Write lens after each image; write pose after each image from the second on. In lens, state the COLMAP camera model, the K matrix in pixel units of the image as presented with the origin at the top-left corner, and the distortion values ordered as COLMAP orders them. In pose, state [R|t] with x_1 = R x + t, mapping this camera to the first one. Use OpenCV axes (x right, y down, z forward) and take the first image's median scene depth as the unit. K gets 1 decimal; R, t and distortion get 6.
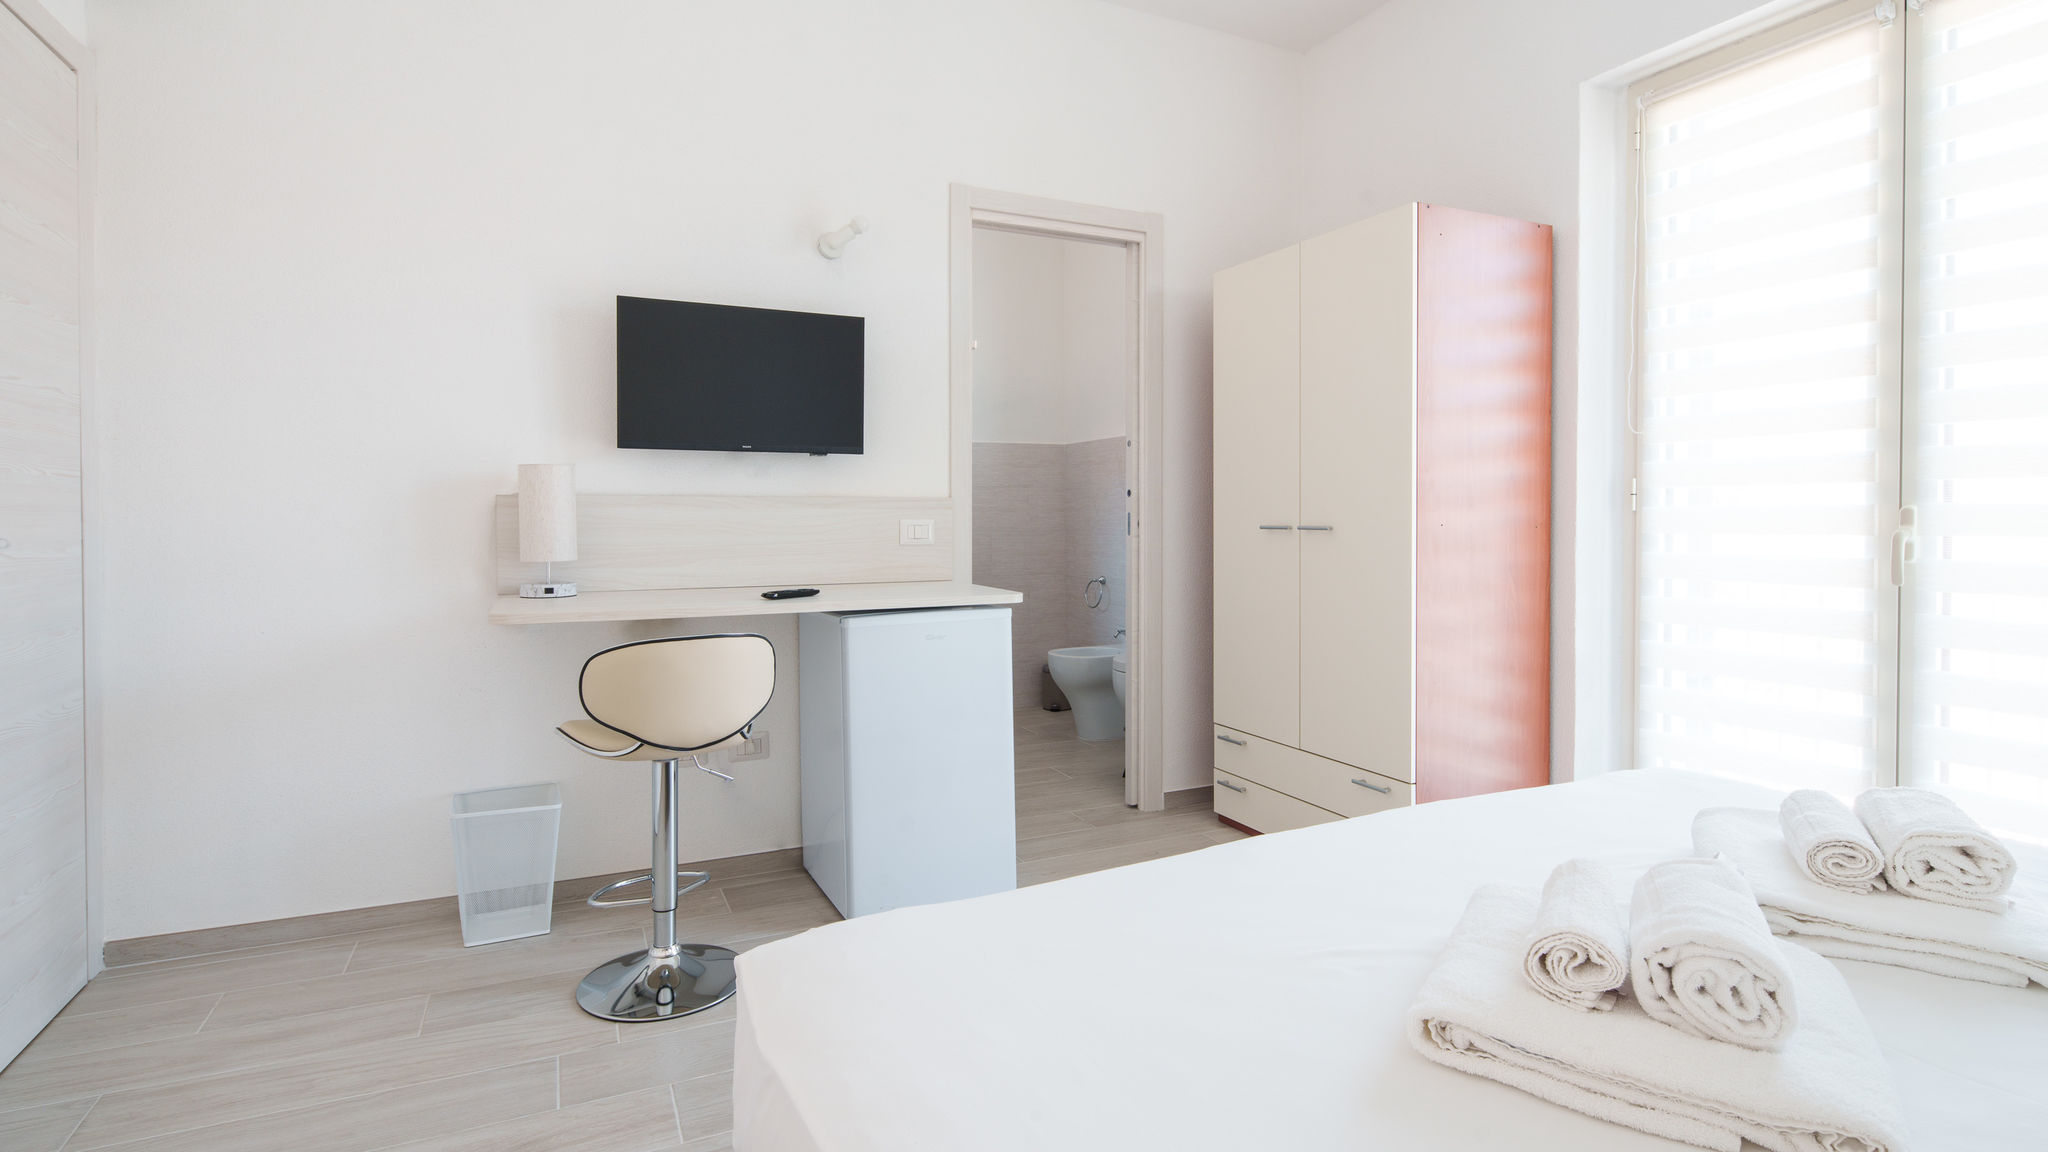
lens RADIAL K [[1005.7, 0, 1024.8], [0, 1005.7, 514.2], [0, 0, 1]] dist [0.000328, 0.000086]
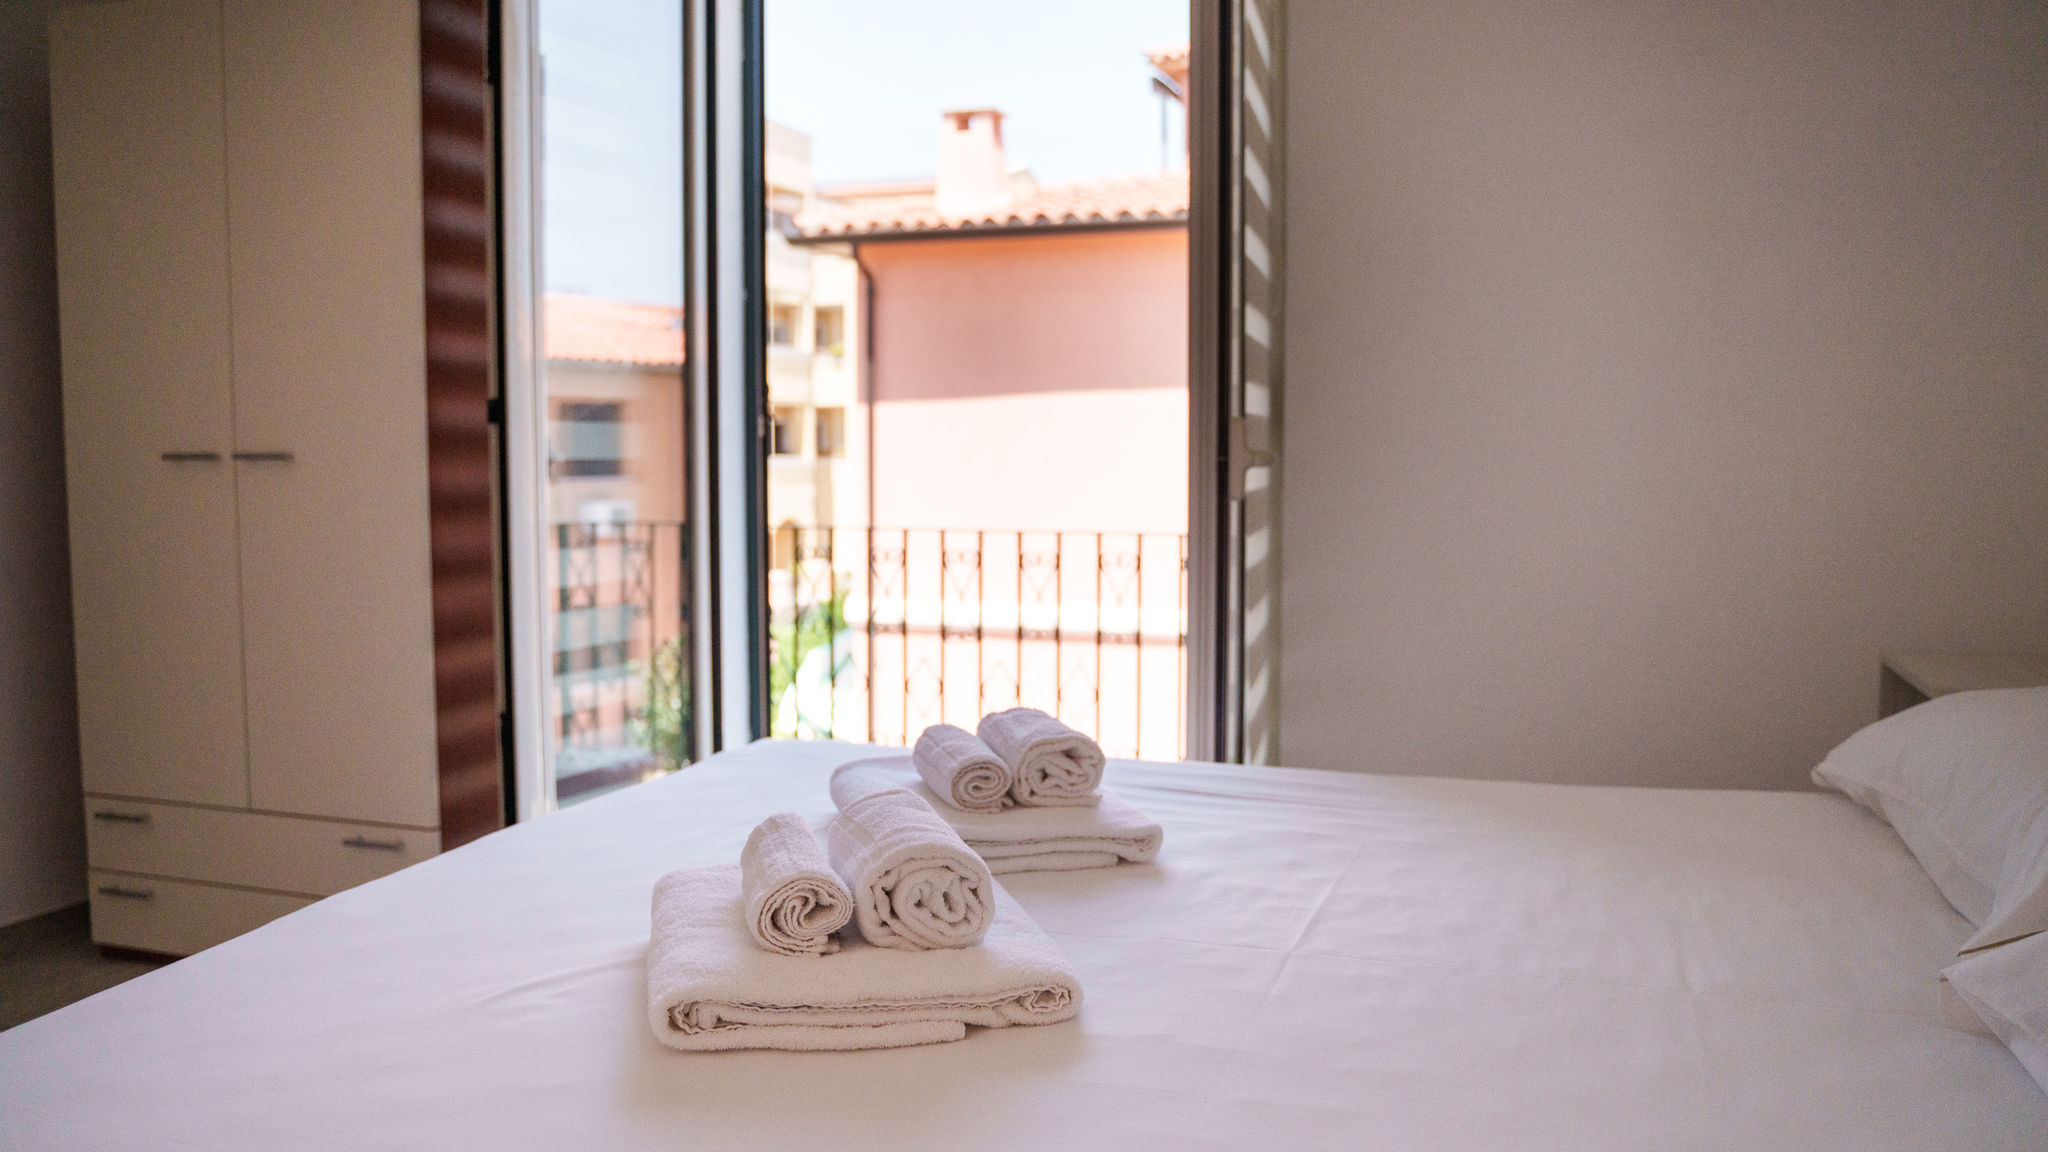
lens RADIAL K [[1681.3, 0, 1024.0], [0, 1681.3, 576.0], [0, 0, 1]] dist [-0.059692, 0.000345]
pose [[0.700391, -0.059918, 0.711240, -0.371773], [0.002940, 0.996704, 0.081071, 0.021381], [-0.713754, -0.054690, 0.698258, -0.182637]]
